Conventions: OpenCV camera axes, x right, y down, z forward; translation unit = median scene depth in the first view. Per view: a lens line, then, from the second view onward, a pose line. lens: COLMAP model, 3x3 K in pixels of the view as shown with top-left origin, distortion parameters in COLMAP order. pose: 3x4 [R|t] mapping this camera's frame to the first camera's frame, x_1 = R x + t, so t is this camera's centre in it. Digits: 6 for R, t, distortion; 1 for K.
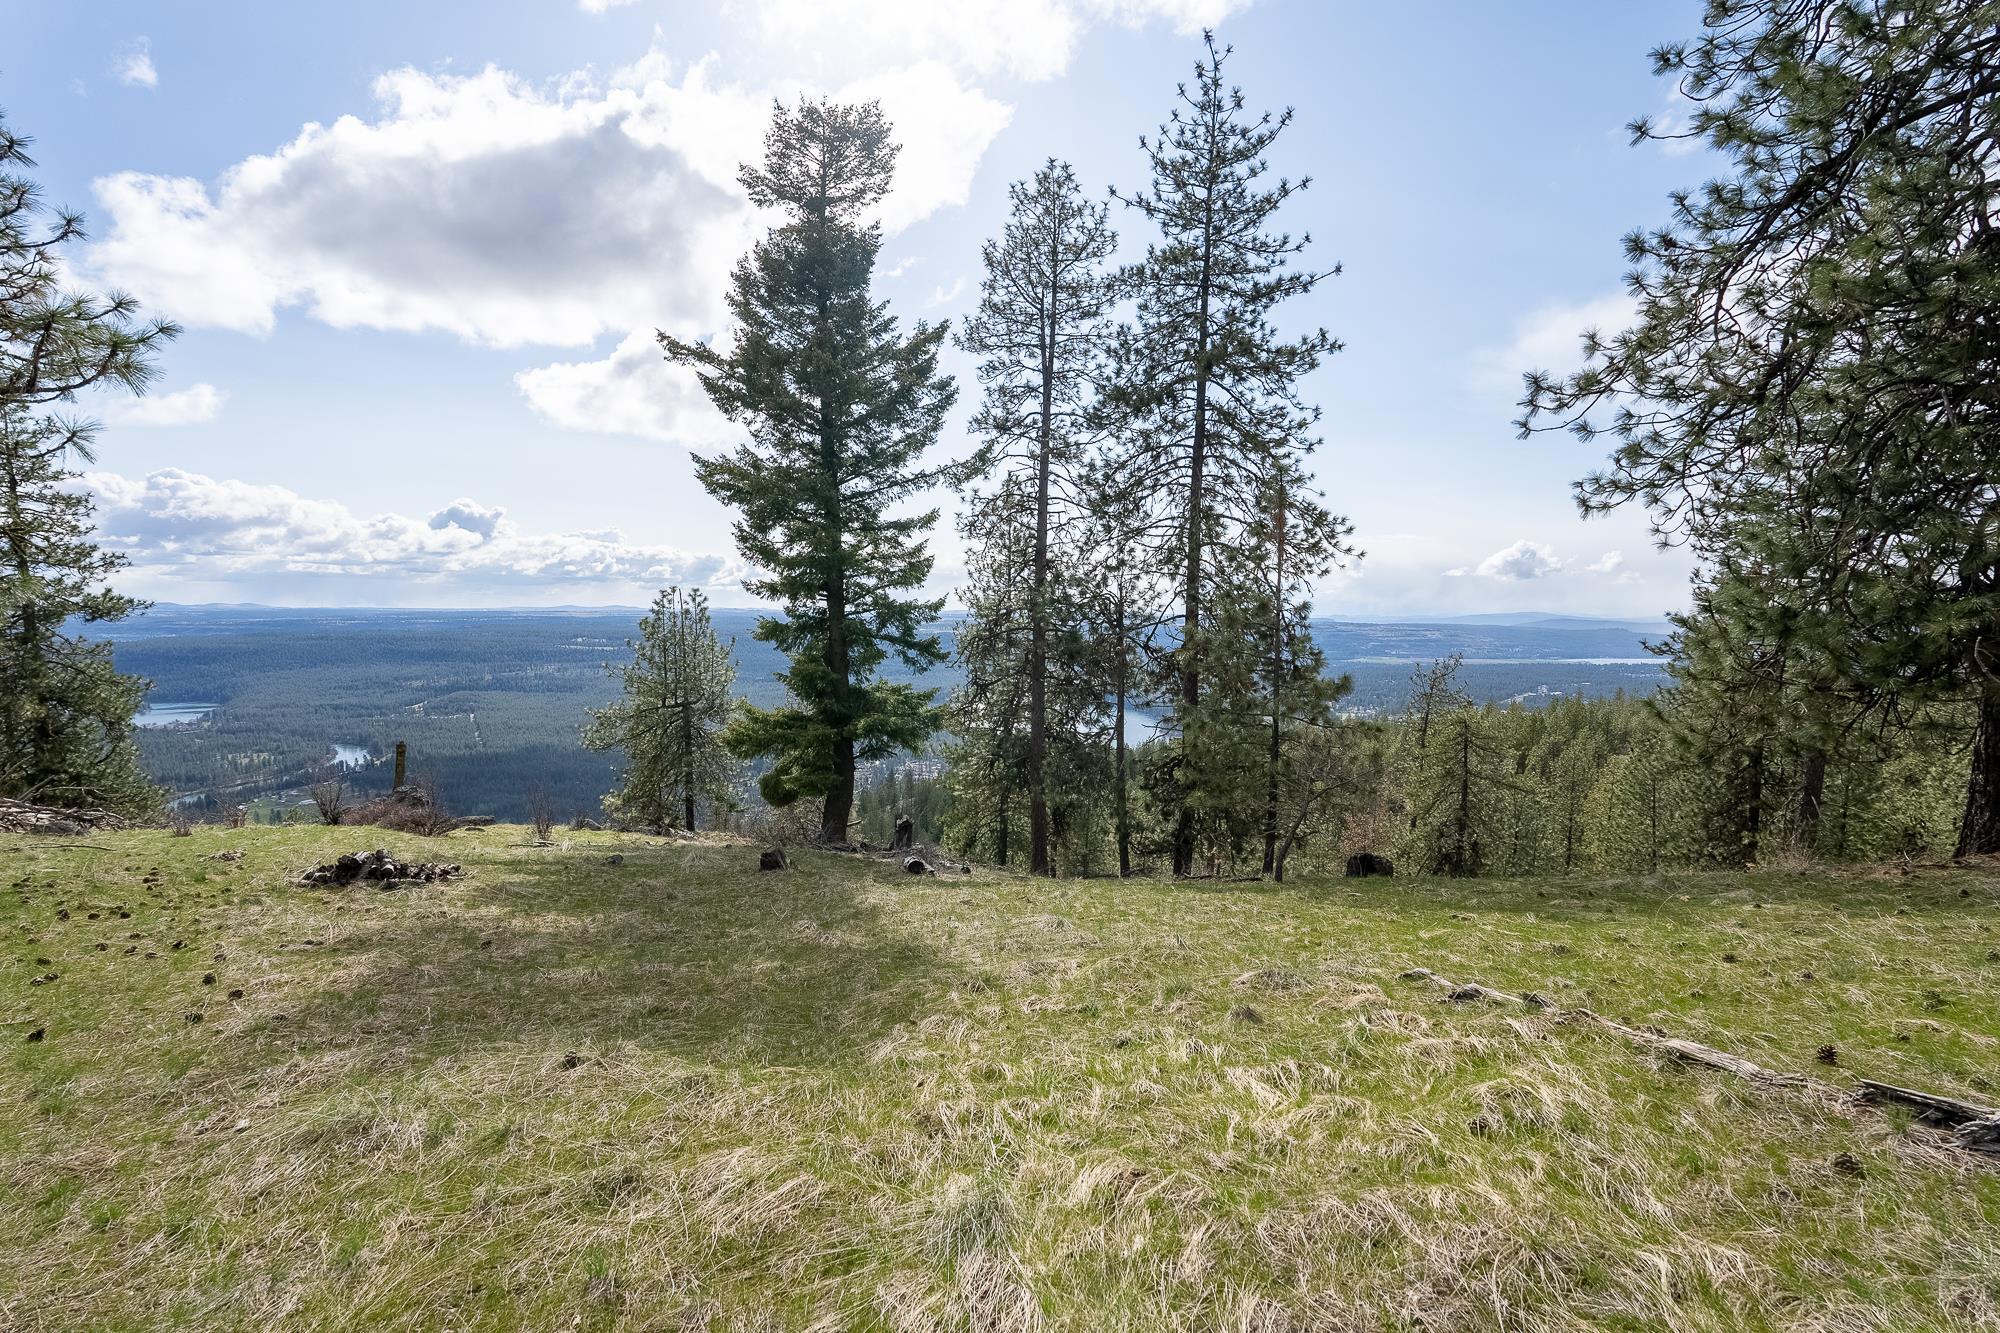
lens RADIAL K [[880.5, 0, 1000.0], [0, 880.5, 666.5], [0, 0, 1]] dist [0.000663, 0.000037]
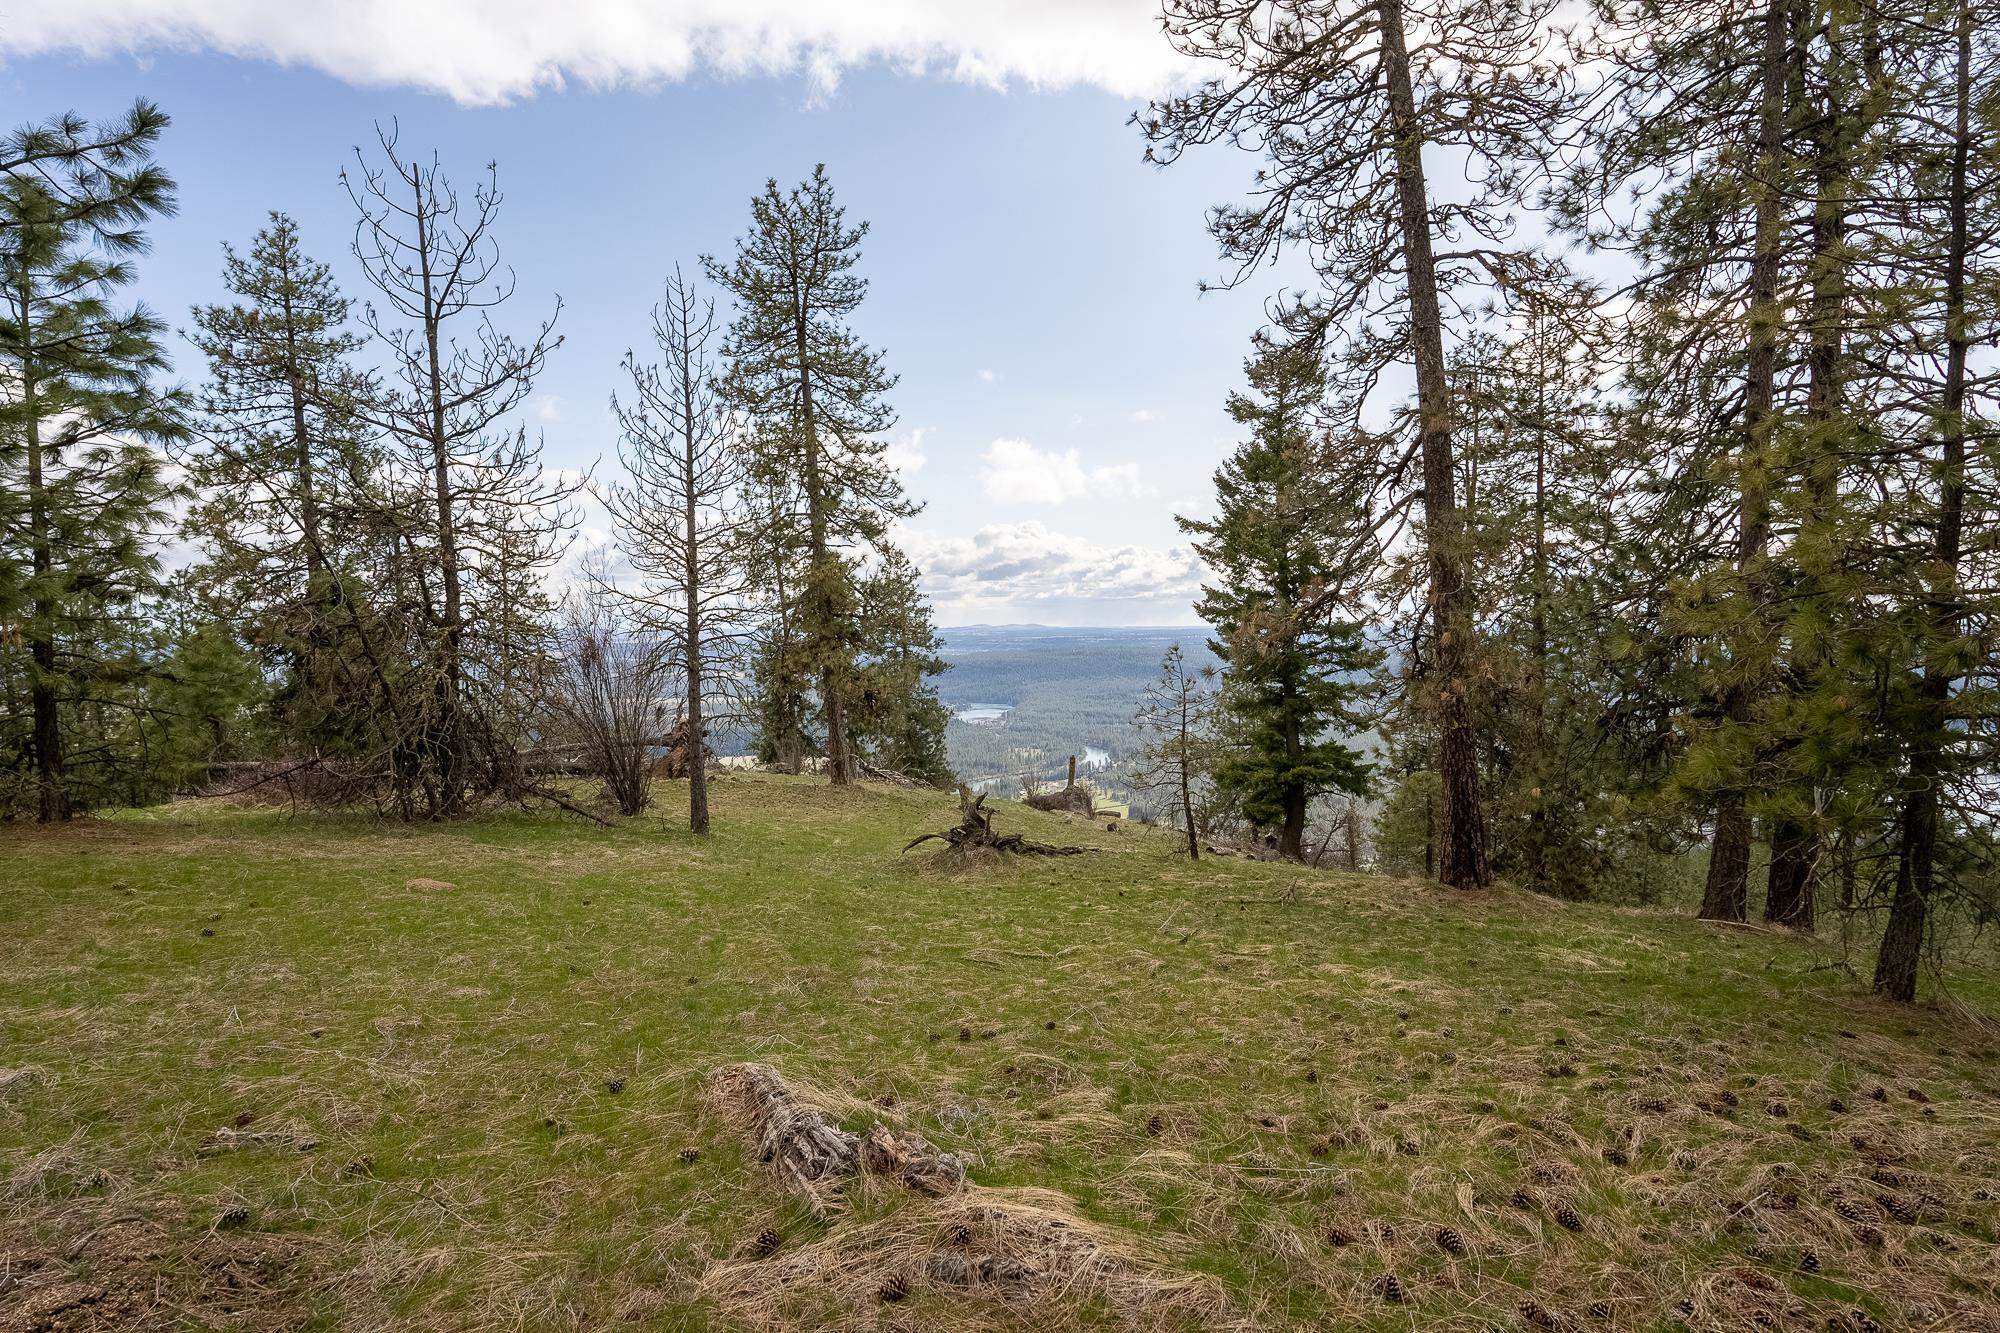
lens RADIAL K [[956.5, 0, 998.3], [0, 956.5, 672.6], [0, 0, 1]] dist [-0.003057, 0.000991]
pose [[0.738713, 0.020274, -0.673715, 0.526932], [-0.030561, 0.999527, -0.003432, -0.075560], [0.673327, 0.023125, 0.738983, -0.474246]]
